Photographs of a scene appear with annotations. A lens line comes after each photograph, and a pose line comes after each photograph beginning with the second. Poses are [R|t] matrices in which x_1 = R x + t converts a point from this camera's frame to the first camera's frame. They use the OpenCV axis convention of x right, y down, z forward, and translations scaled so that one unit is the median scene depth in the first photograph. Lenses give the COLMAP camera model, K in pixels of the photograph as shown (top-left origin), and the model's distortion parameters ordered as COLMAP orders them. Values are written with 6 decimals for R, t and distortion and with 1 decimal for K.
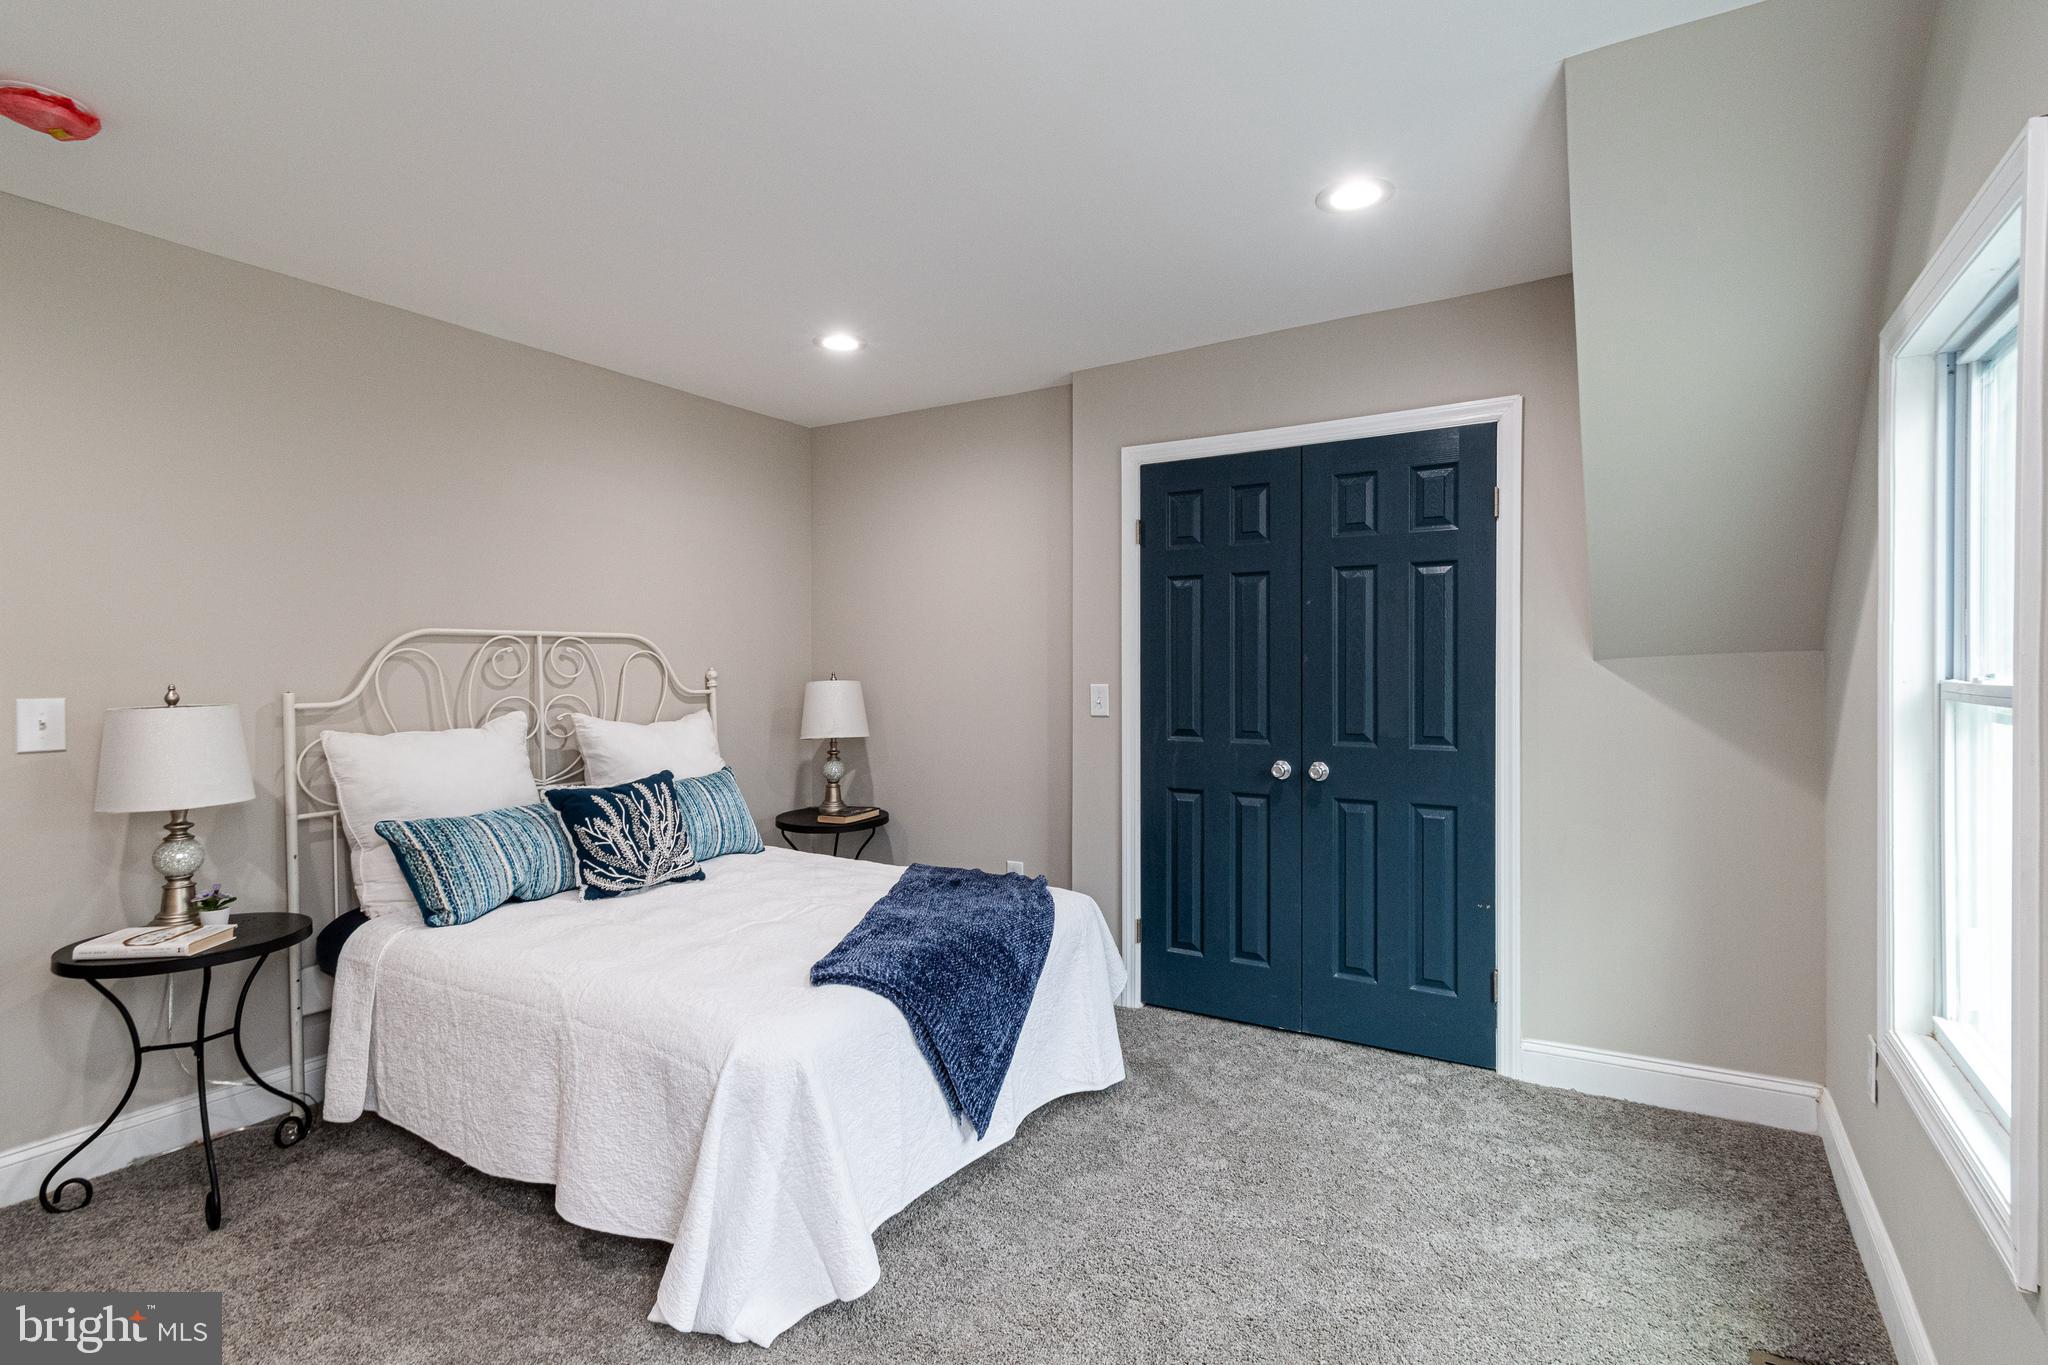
lens RADIAL K [[895.9, 0, 1009.6], [0, 895.9, 693.5], [0, 0, 1]] dist [0.011269, 0.001821]
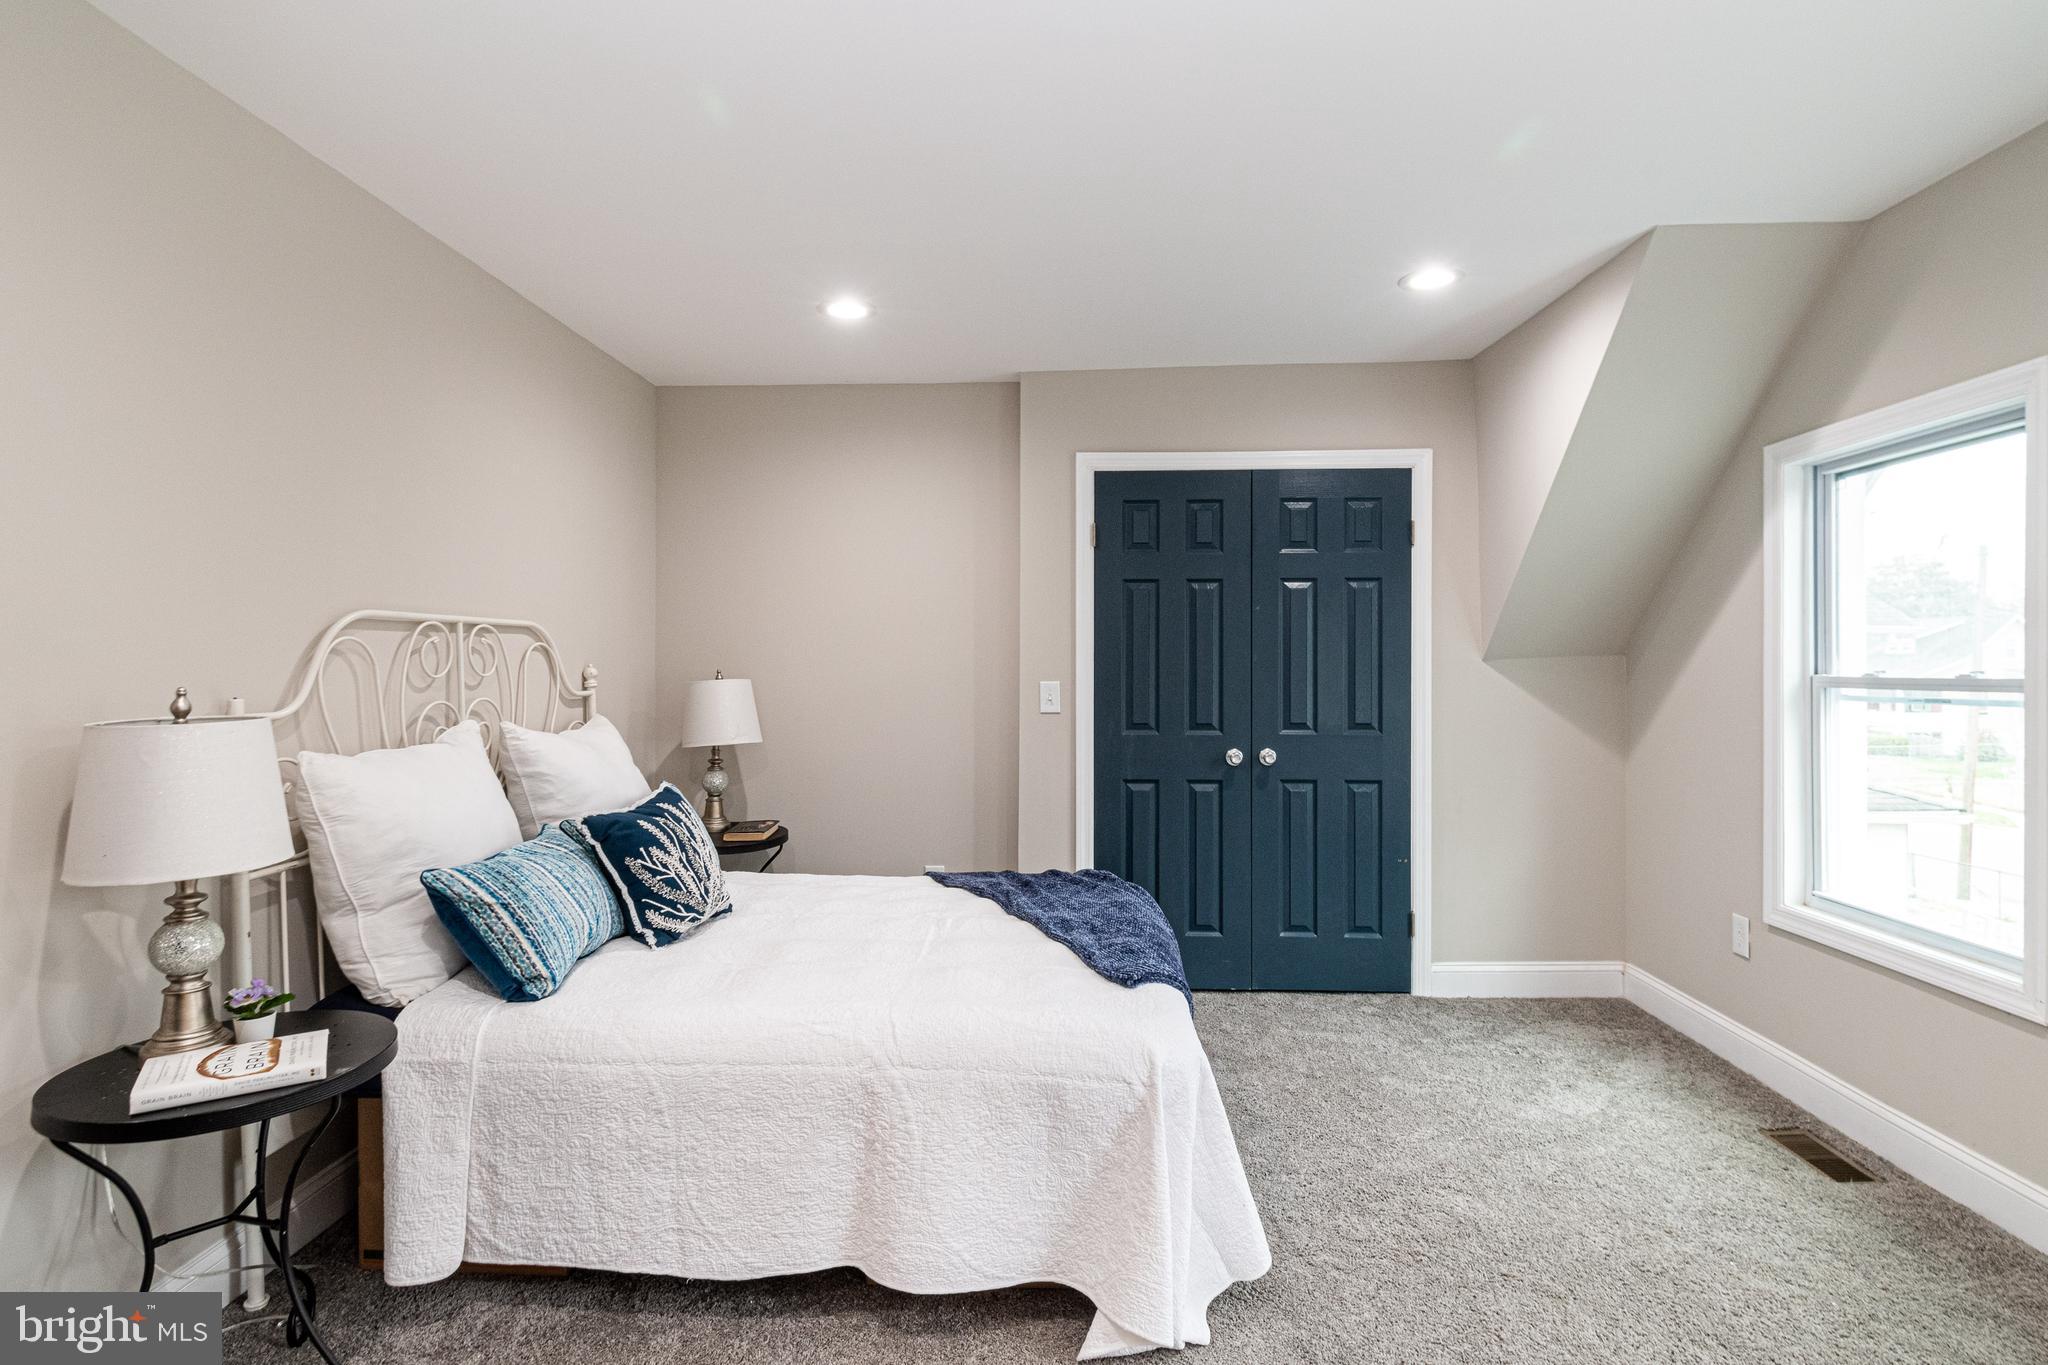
lens RADIAL K [[895.9, 0, 1106.0], [0, 895.9, 690.7], [0, 0, 1]] dist [0.011269, 0.001821]
pose [[0.903152, -0.009341, 0.429220, -0.414051], [0.009842, 0.999951, 0.001052, -0.001000], [-0.429209, 0.003274, 0.903199, 0.075157]]
